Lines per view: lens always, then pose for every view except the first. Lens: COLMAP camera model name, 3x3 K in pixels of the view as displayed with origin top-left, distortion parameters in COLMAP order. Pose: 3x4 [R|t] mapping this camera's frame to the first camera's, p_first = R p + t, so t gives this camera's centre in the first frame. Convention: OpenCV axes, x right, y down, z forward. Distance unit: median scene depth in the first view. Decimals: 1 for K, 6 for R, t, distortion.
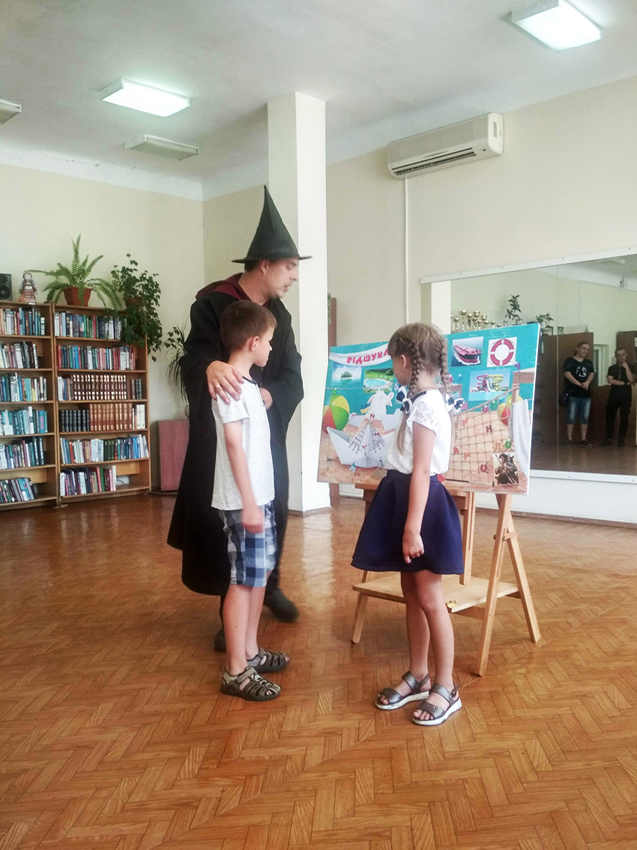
lens RADIAL K [[774.7, 0, 321.6], [0, 774.7, 425.1], [0, 0, 1]] dist [0.093779, -0.219052]
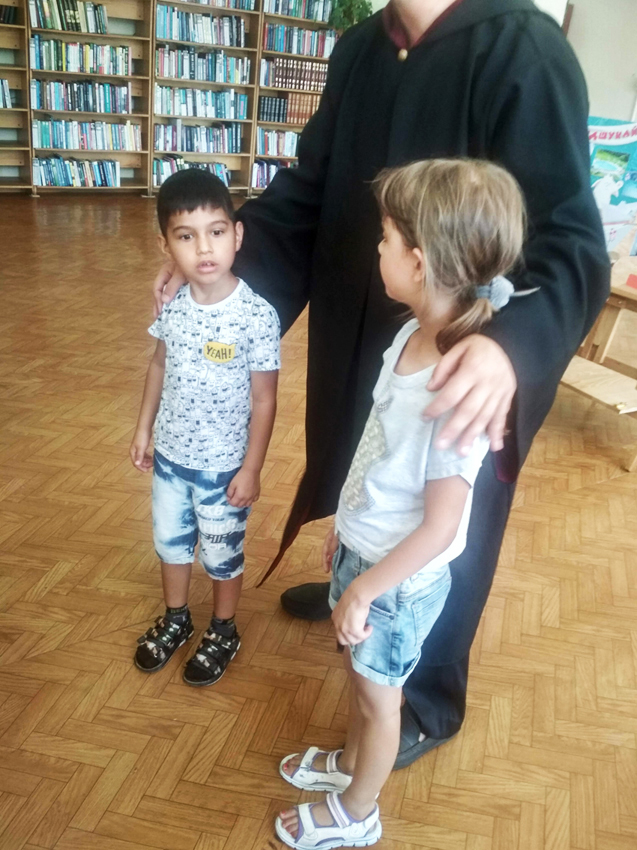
lens RADIAL K [[769.9, 0, 318.5], [0, 769.9, 425.0], [0, 0, 1]] dist [0.089197, -0.199230]
pose [[0.964678, 0.212705, -0.155414, -0.023485], [-0.136332, 0.907913, 0.396367, -0.042045], [0.225411, -0.361179, 0.904842, -0.021024]]
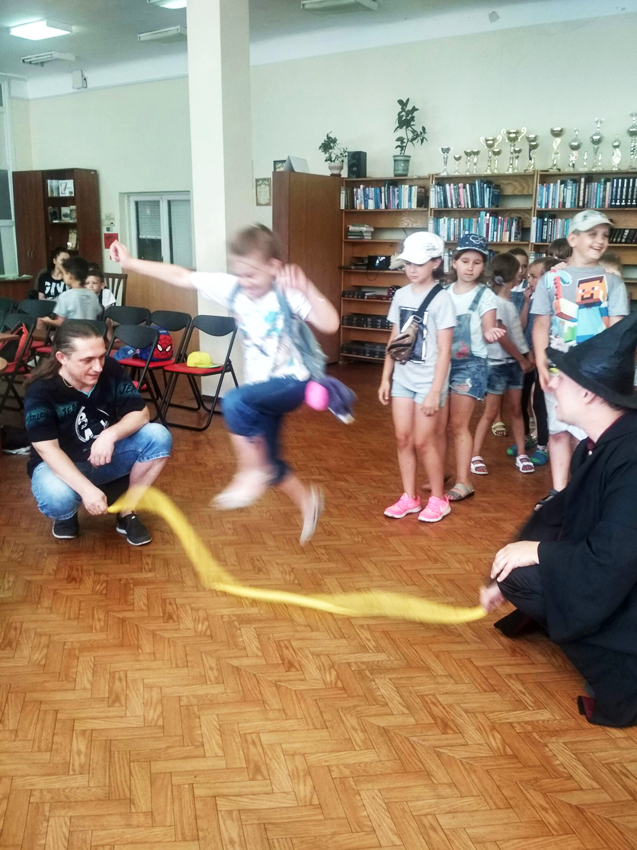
lens RADIAL K [[769.9, 0, 318.5], [0, 769.9, 425.0], [0, 0, 1]] dist [0.089197, -0.199230]
pose [[0.154442, 0.257575, -0.953836, 0.311313], [-0.054877, 0.966165, 0.252019, -0.062640], [0.986477, 0.013421, 0.163352, 0.284576]]
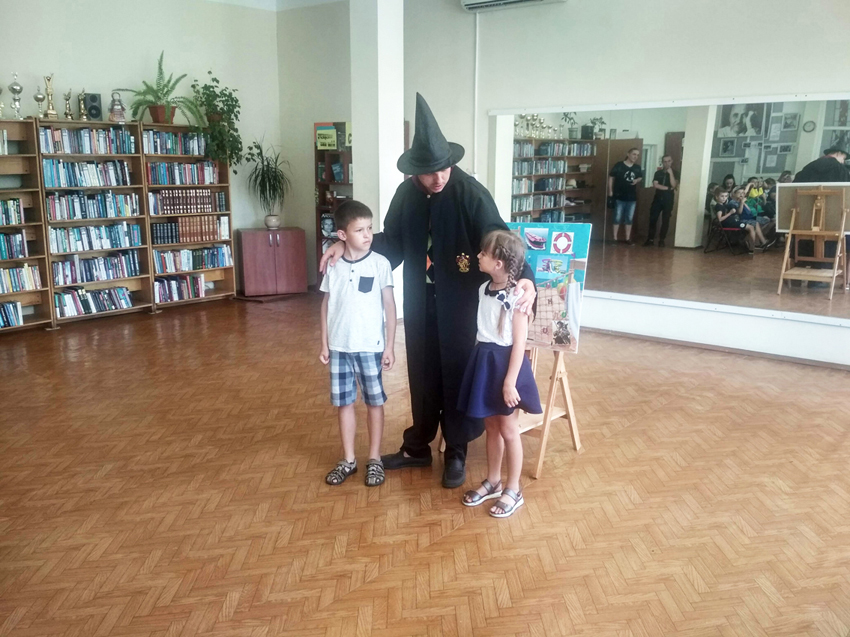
lens RADIAL K [[774.7, 0, 431.4], [0, 774.7, 318.9], [0, 0, 1]] dist [0.093779, -0.219052]
pose [[0.997029, 0.003901, 0.076929, -0.033570], [-0.015824, 0.987787, 0.155007, -0.063723], [-0.075385, -0.155764, 0.984914, -0.110687]]
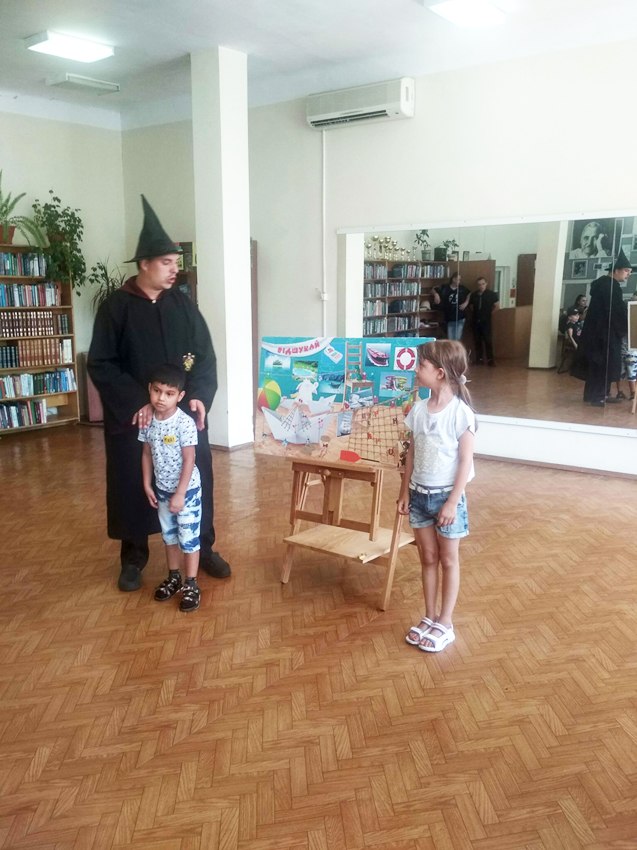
lens RADIAL K [[769.9, 0, 318.5], [0, 769.9, 425.0], [0, 0, 1]] dist [0.089197, -0.199230]
pose [[0.993859, -0.006027, 0.110489, -0.016328], [-0.008583, 0.991309, 0.131277, -0.057062], [-0.110320, -0.131419, 0.985169, -0.076960]]
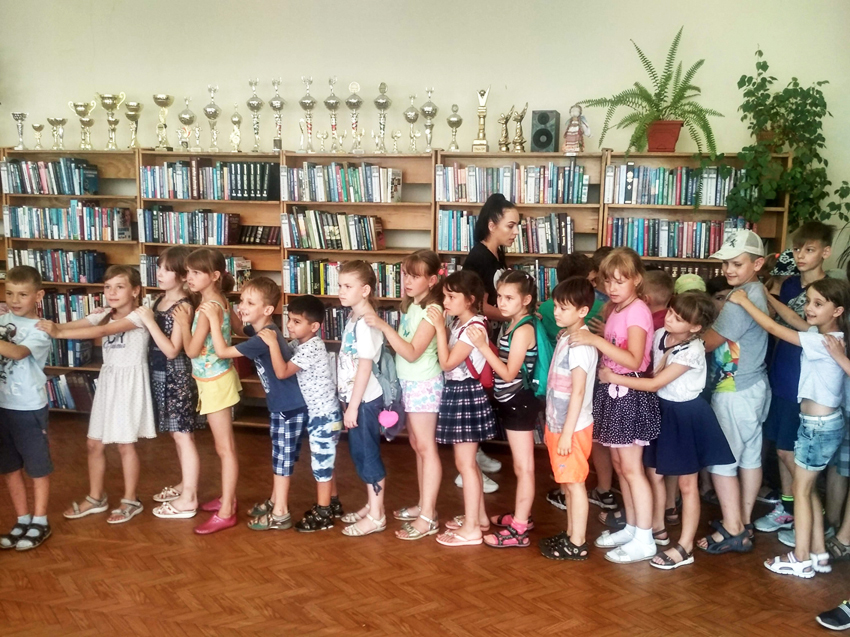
lens RADIAL K [[774.7, 0, 431.4], [0, 774.7, 318.9], [0, 0, 1]] dist [0.093779, -0.219052]
pose [[0.531092, 0.149208, -0.834073, 0.129235], [-0.064154, 0.988629, 0.136007, -0.098930], [0.844882, -0.018723, 0.534625, 0.541445]]
